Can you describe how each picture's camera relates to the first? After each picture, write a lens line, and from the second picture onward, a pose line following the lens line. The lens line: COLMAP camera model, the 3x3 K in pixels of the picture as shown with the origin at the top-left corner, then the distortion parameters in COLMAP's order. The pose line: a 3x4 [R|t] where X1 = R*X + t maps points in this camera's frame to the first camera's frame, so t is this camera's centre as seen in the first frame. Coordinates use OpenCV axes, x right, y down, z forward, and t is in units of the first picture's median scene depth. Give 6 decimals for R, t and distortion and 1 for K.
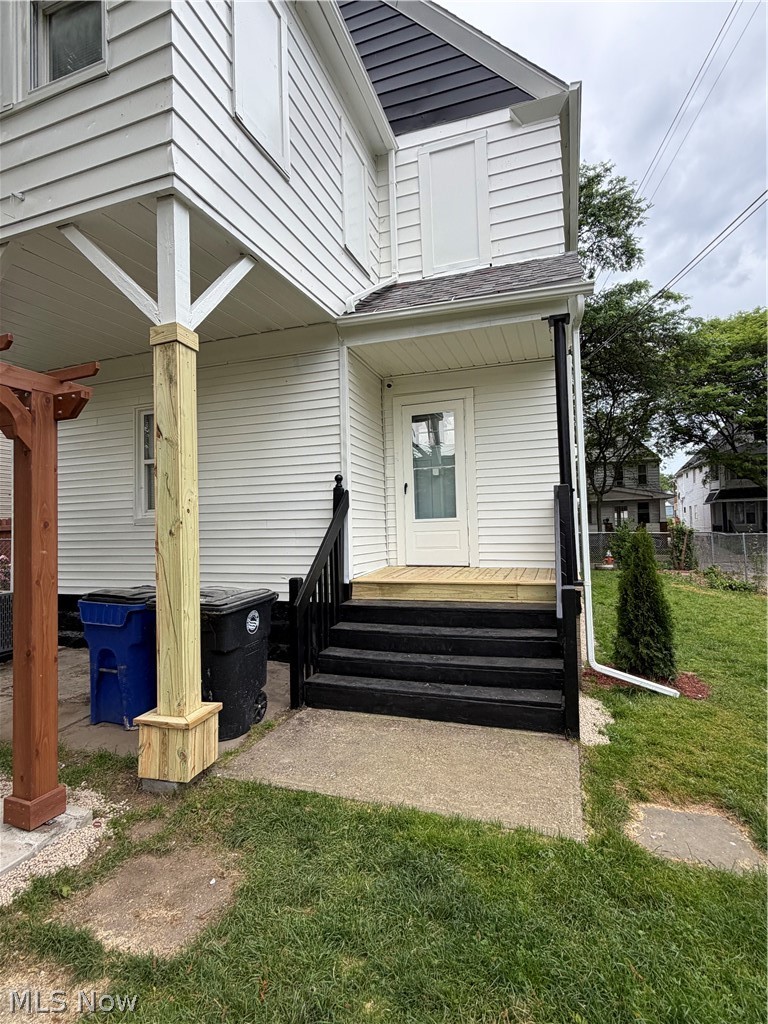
lens RADIAL K [[506.6, 0, 386.1], [0, 506.6, 510.6], [0, 0, 1]] dist [-0.000991, -0.001294]
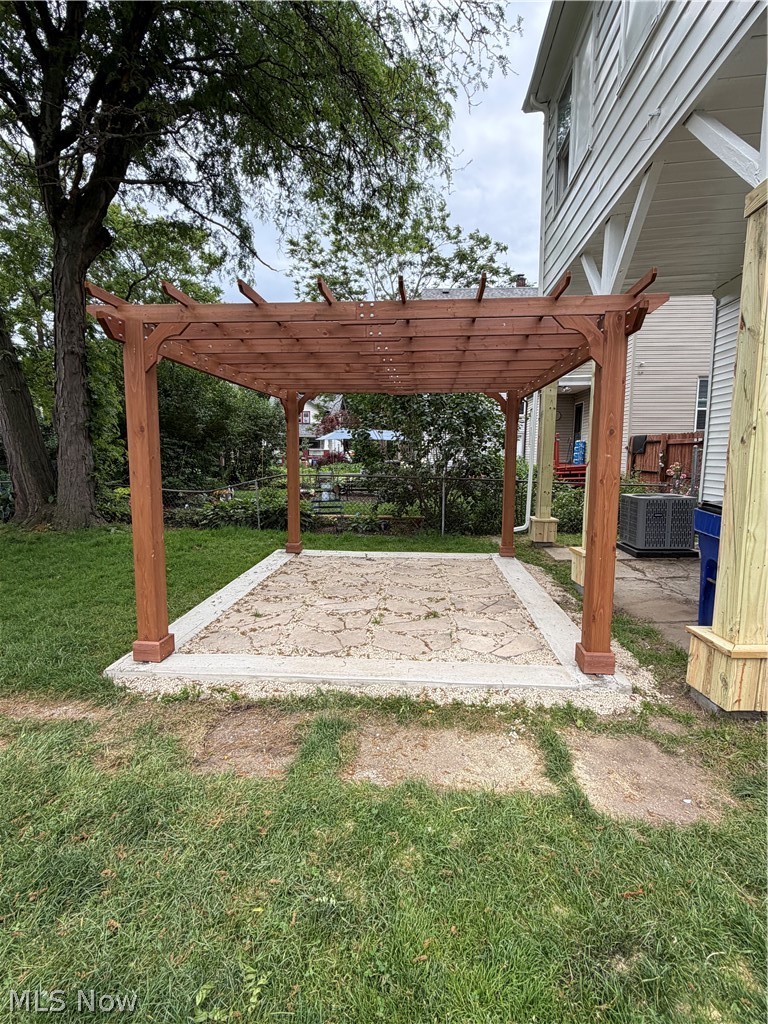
lens RADIAL K [[506.6, 0, 384.7], [0, 506.6, 511.2], [0, 0, 1]] dist [-0.000991, -0.001294]
pose [[0.245870, 0.136327, -0.959668, 0.325232], [0.029825, 0.988527, 0.148068, 0.020190], [0.968844, -0.065028, 0.238983, 0.214085]]
